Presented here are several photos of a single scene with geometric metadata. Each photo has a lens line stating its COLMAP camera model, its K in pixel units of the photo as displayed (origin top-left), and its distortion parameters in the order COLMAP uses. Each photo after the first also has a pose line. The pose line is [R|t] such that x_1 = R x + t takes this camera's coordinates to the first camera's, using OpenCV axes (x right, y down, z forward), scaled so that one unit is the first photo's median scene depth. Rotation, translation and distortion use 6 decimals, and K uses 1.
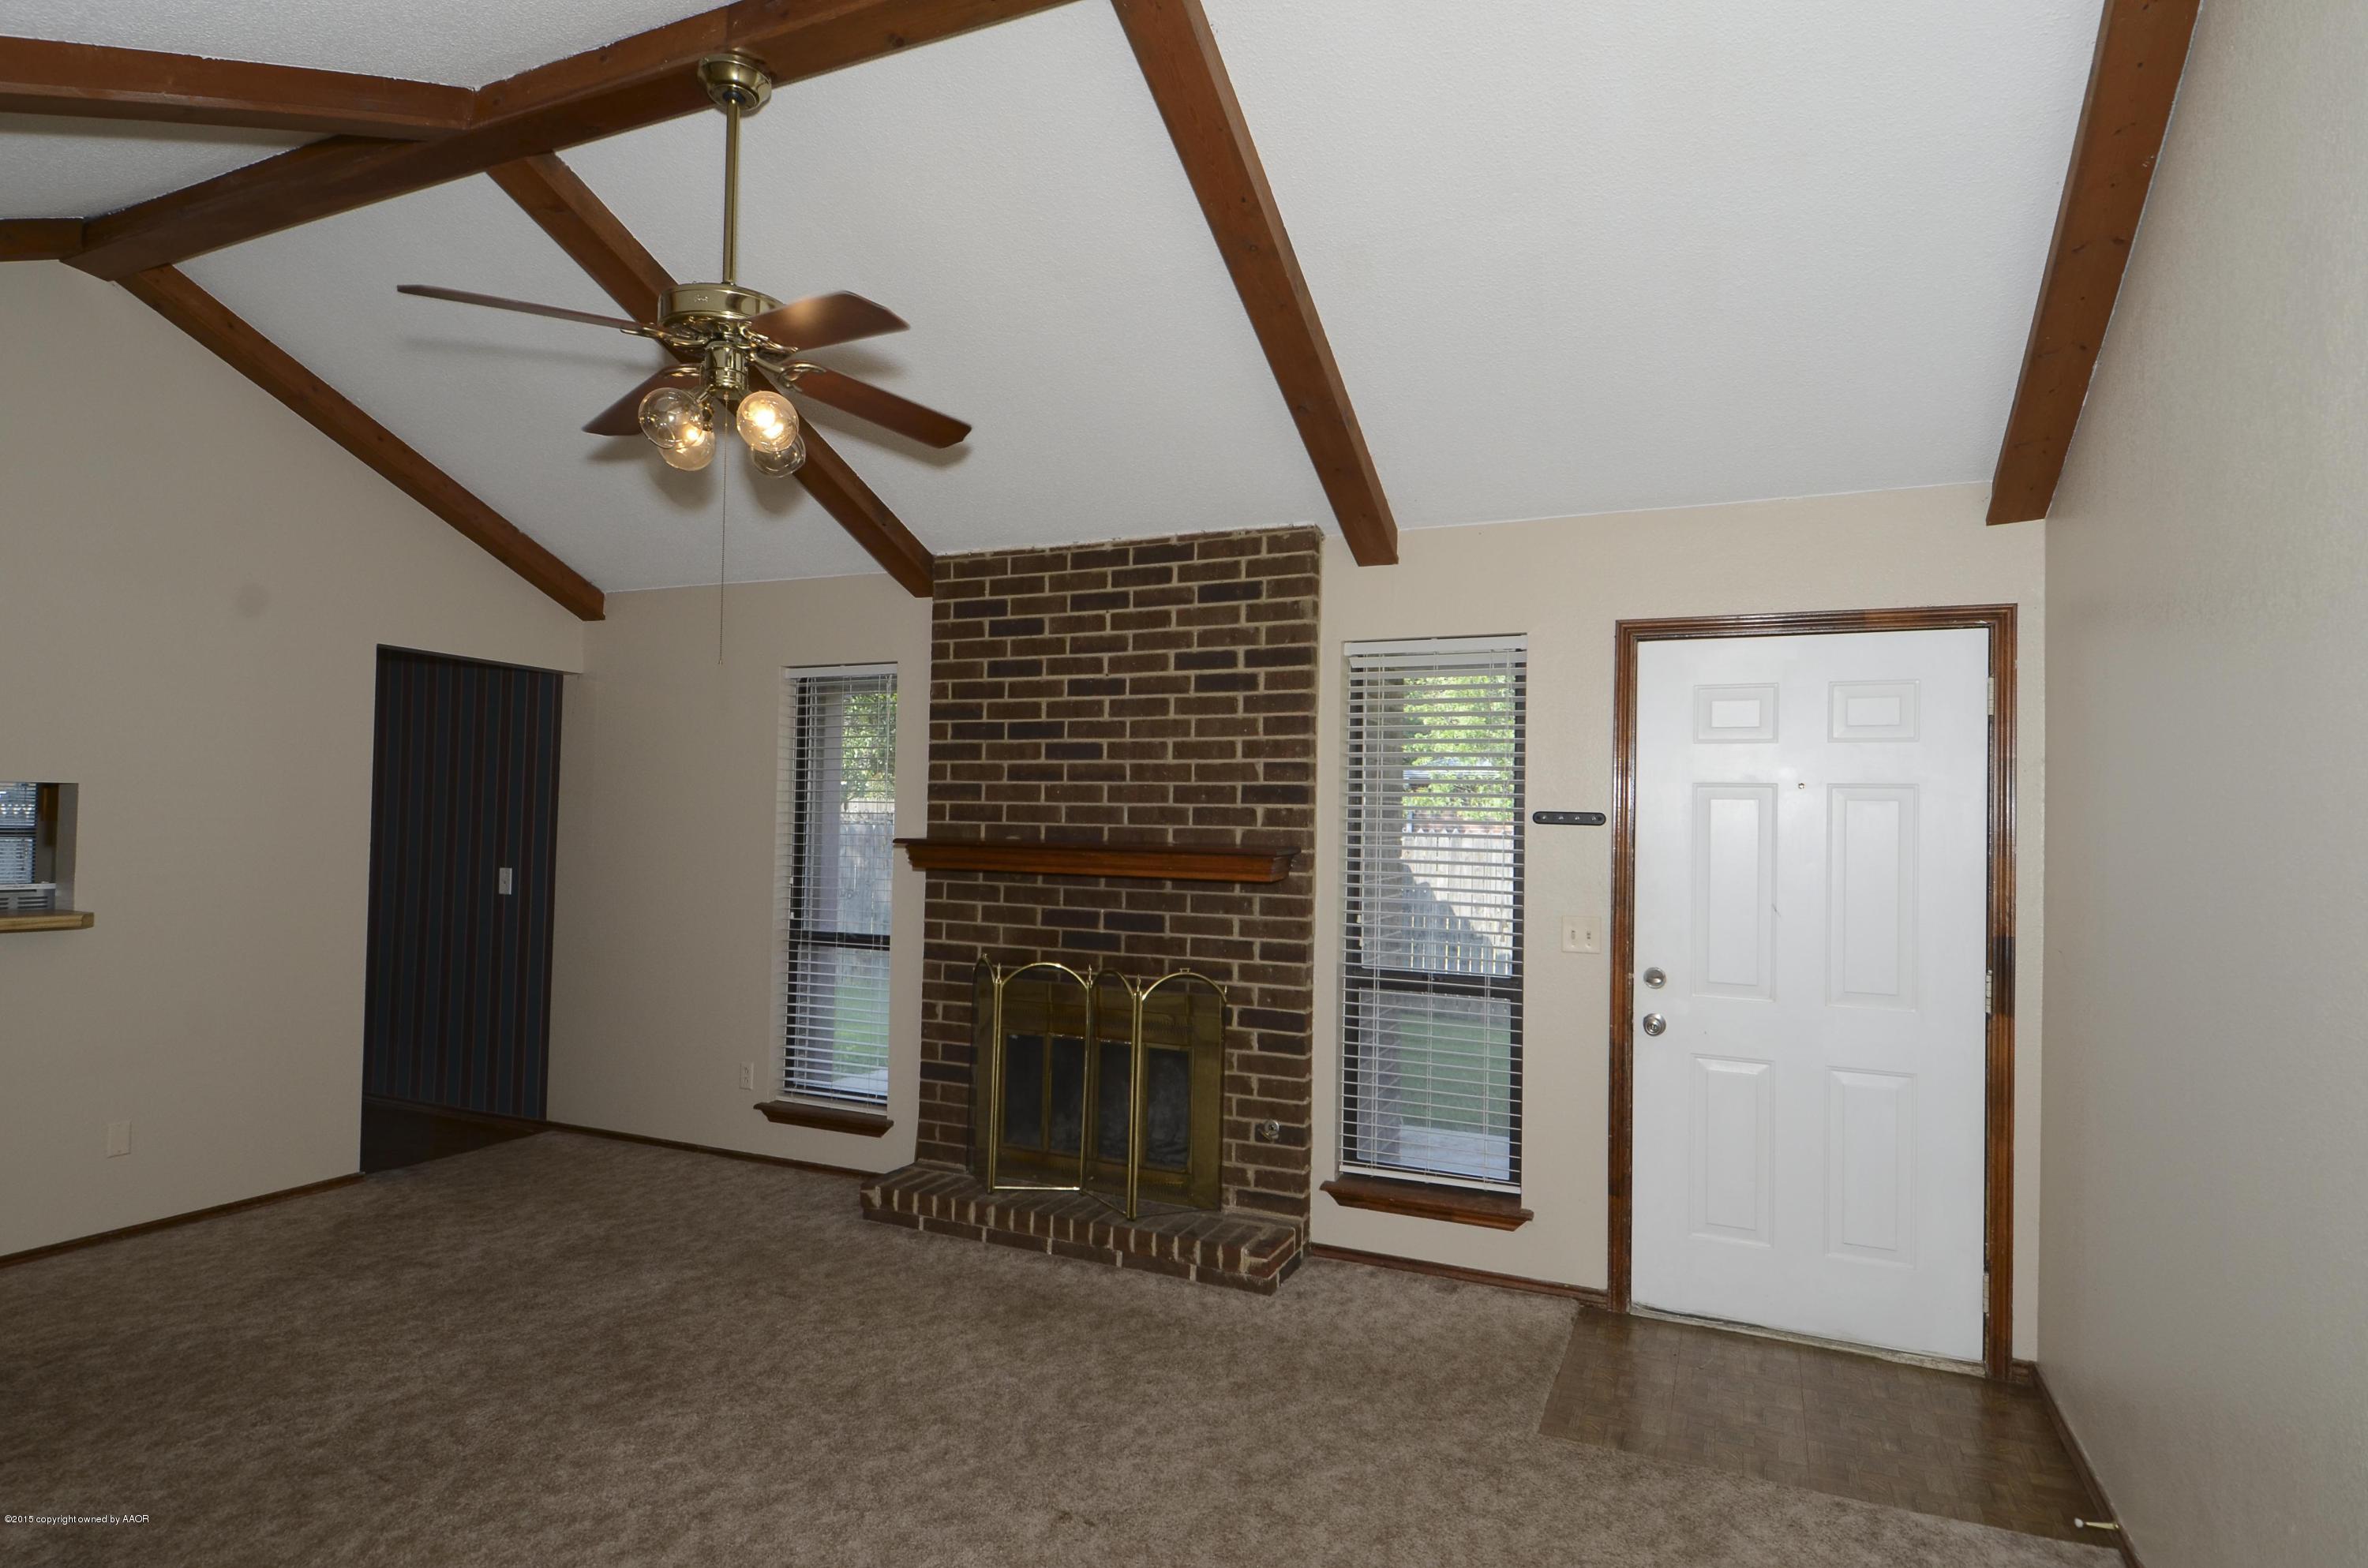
lens RADIAL K [[1238.1, 0, 1184.2], [0, 1238.1, 793.0], [0, 0, 1]] dist [0.037795, -0.044288]
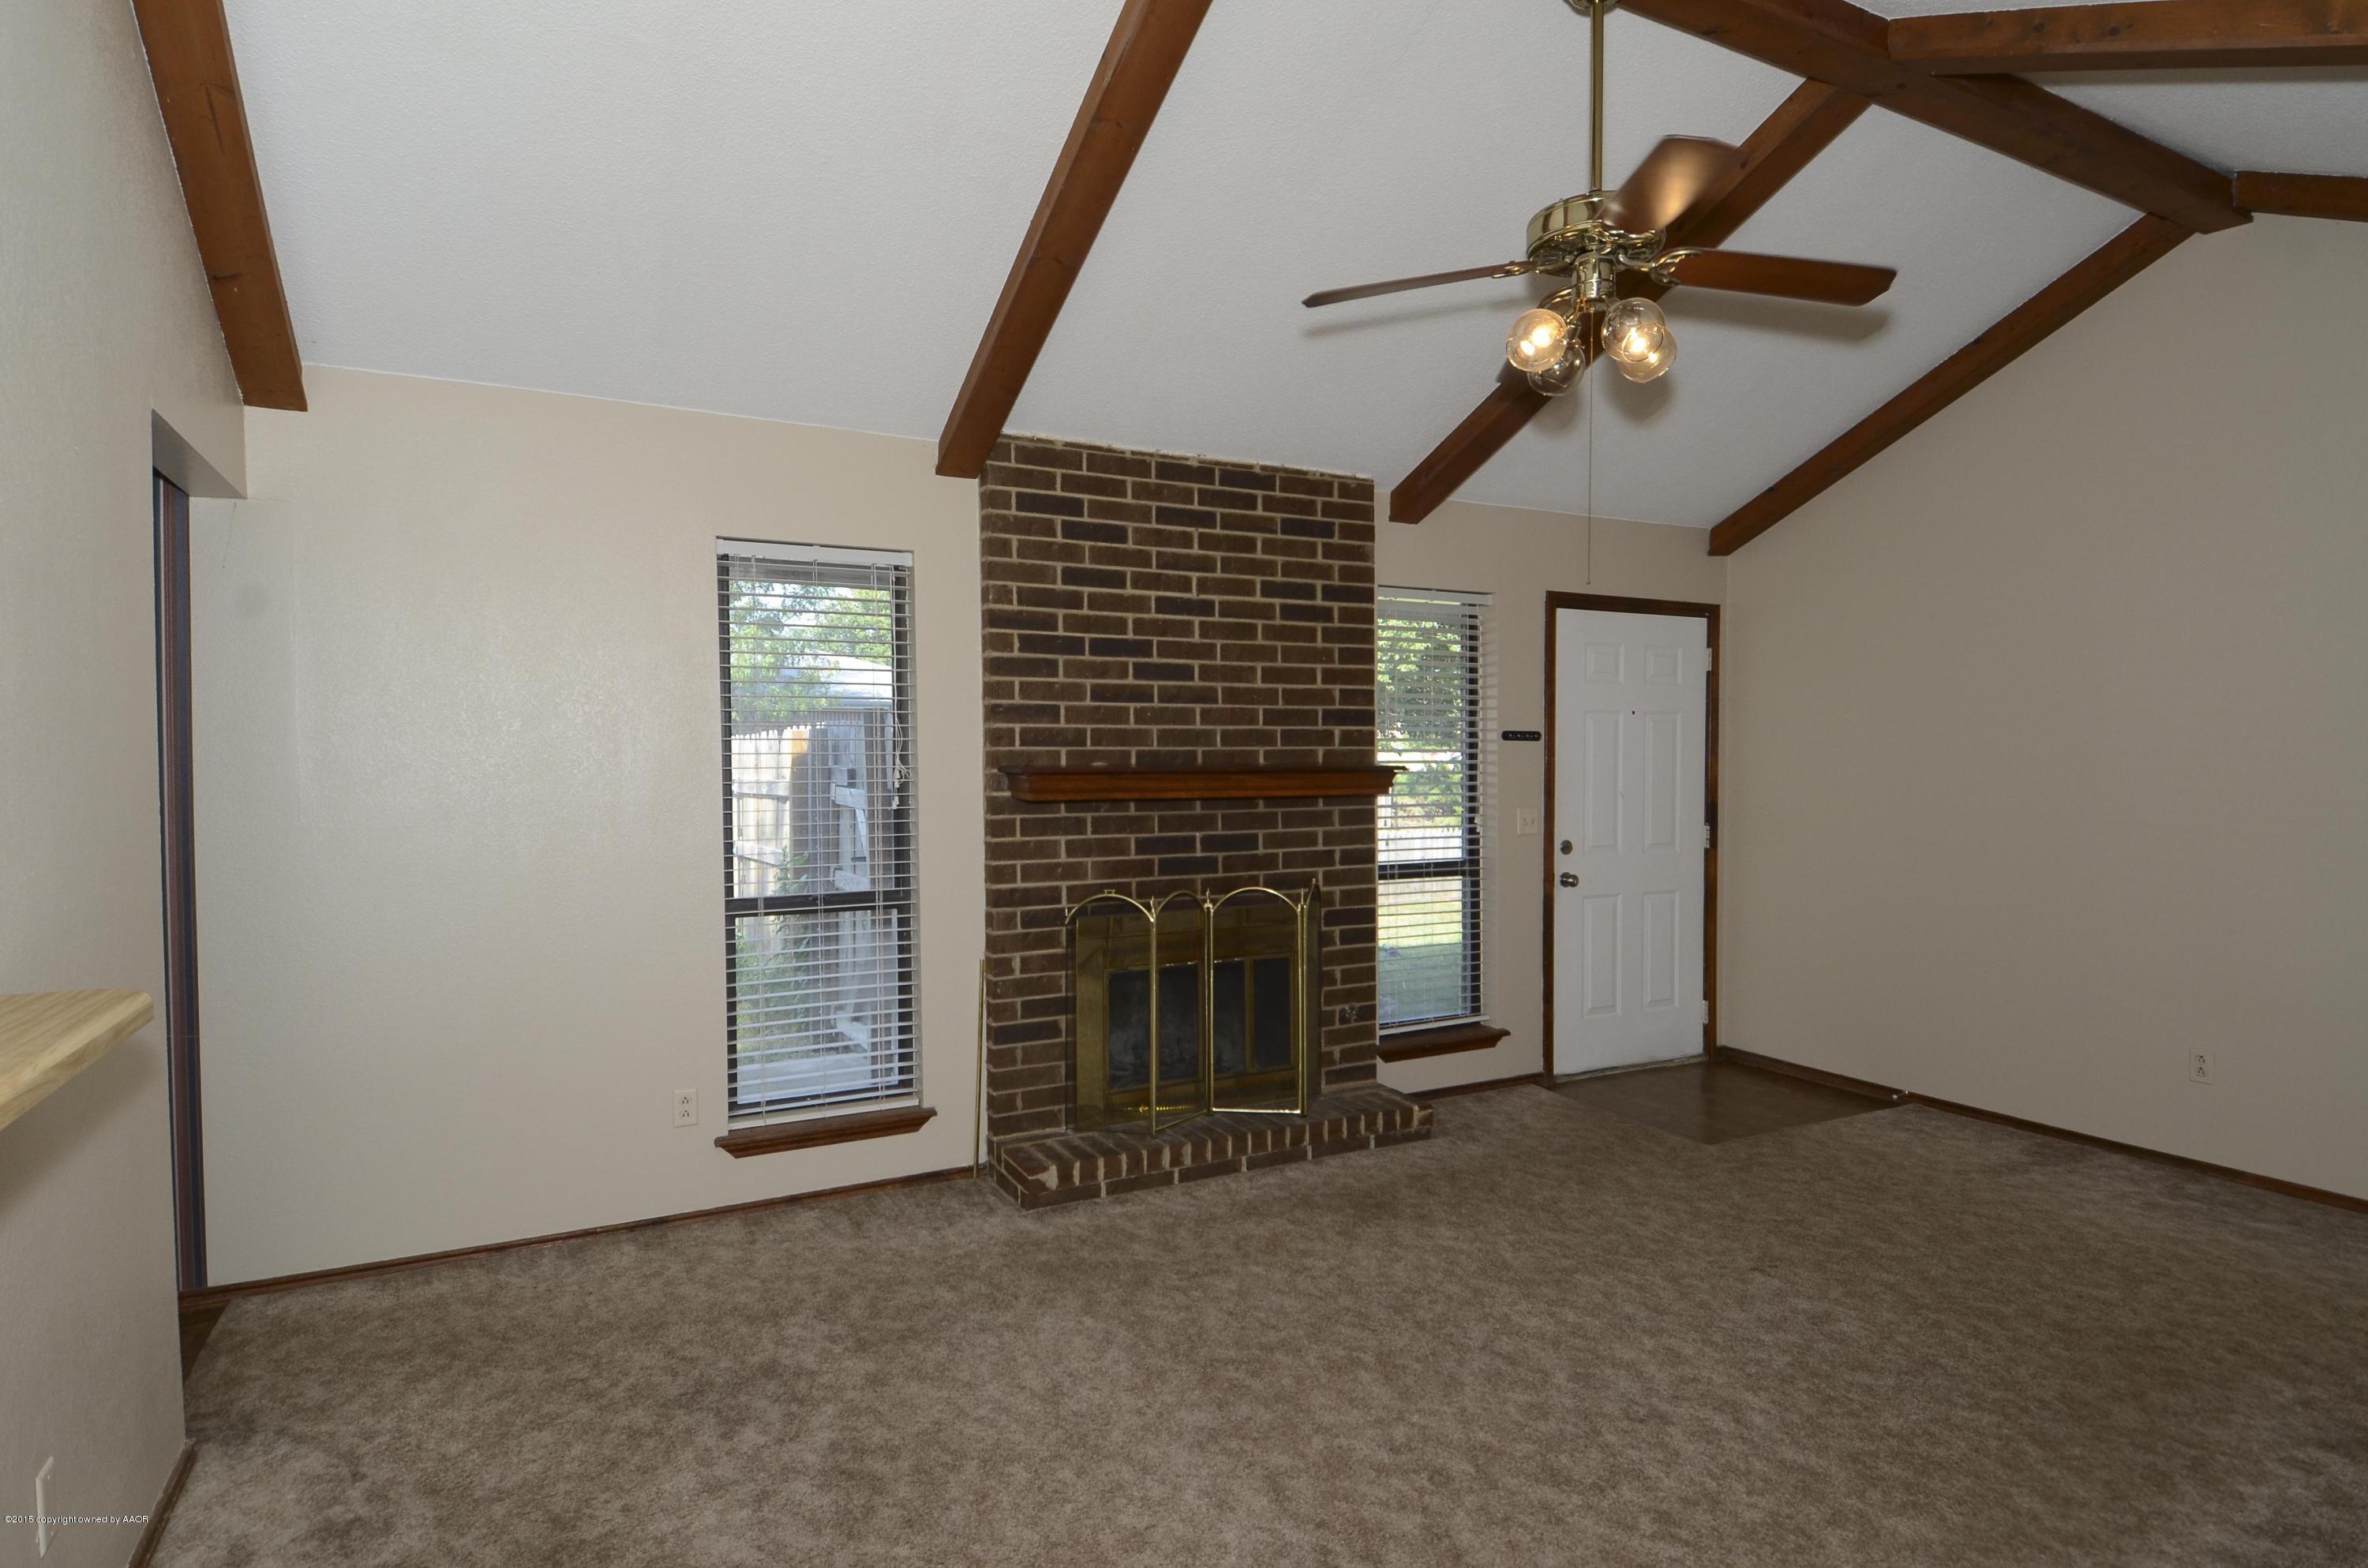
lens RADIAL K [[1238.1, 0, 1182.8], [0, 1238.1, 796.6], [0, 0, 1]] dist [0.037795, -0.044288]
pose [[0.621322, -0.047151, 0.782135, -0.893003], [-0.003035, 0.998036, 0.062577, 0.002893], [-0.783550, -0.041254, 0.619958, 0.414895]]
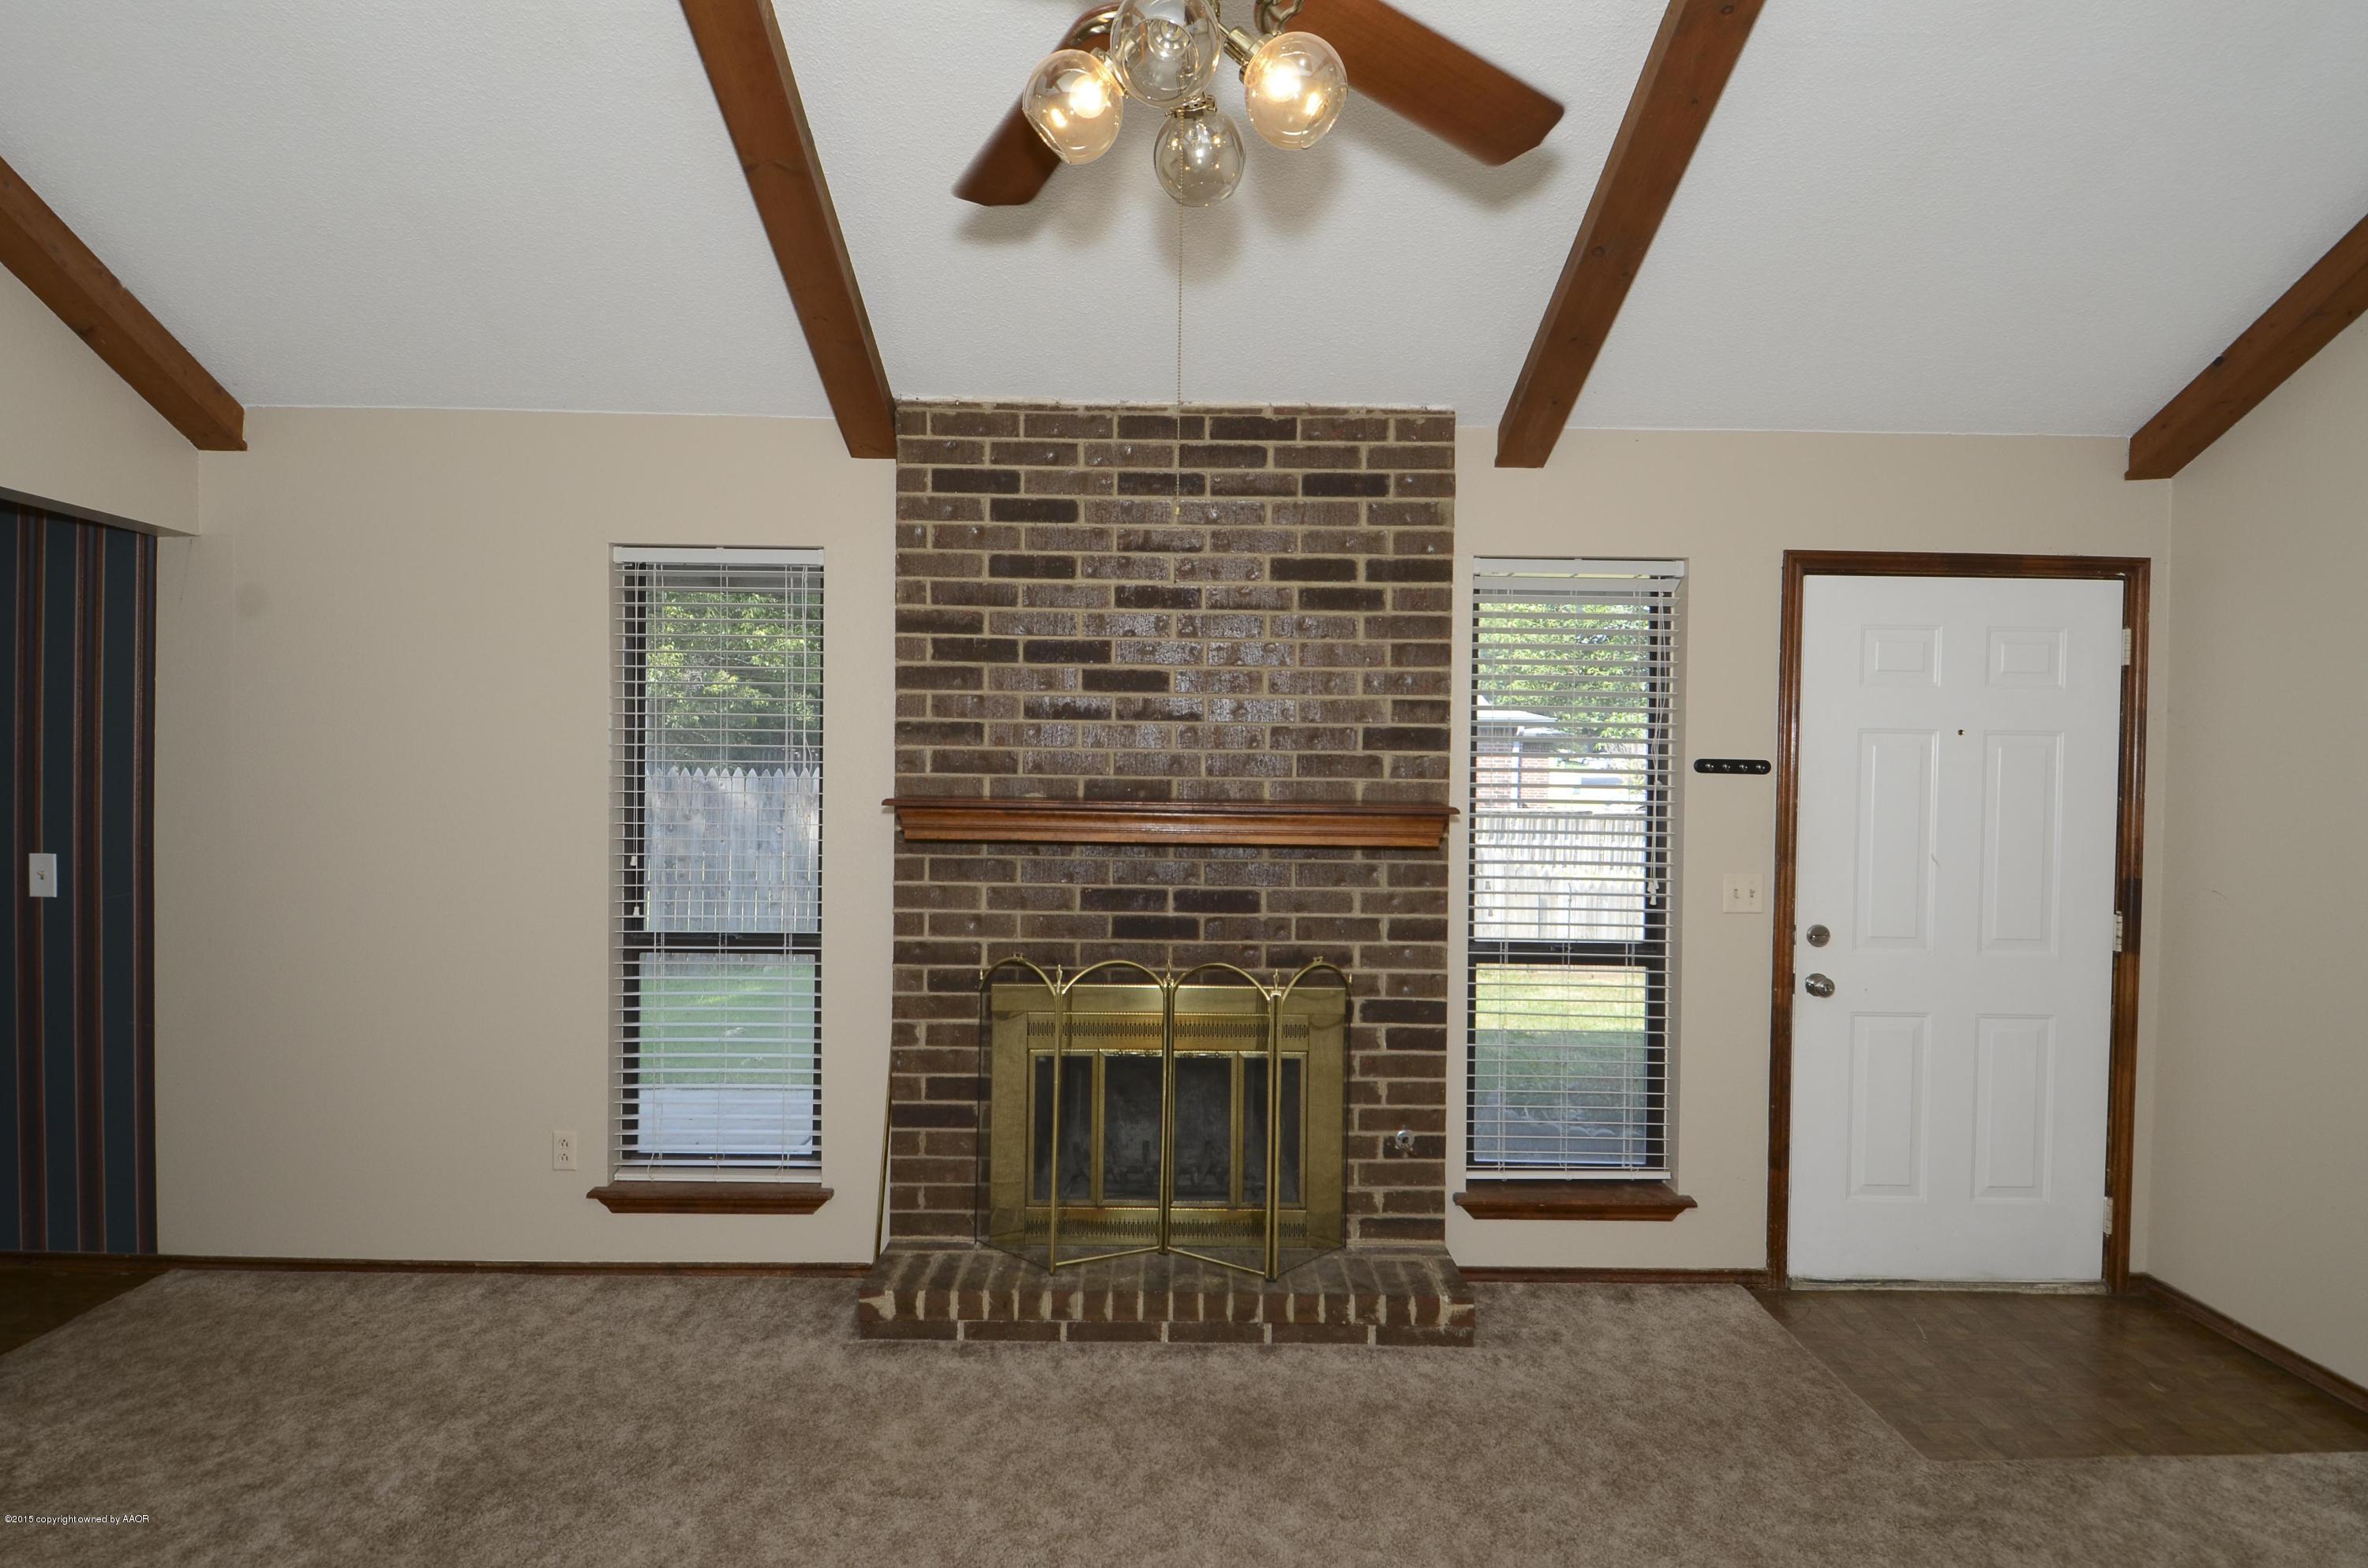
lens RADIAL K [[1238.1, 0, 1183.4], [0, 1238.1, 795.0], [0, 0, 1]] dist [0.037795, -0.044288]
pose [[0.908645, -0.015639, 0.417276, -0.400797], [-0.005315, 0.998784, 0.049007, -0.001185], [-0.417535, -0.046748, 0.907458, 0.311619]]
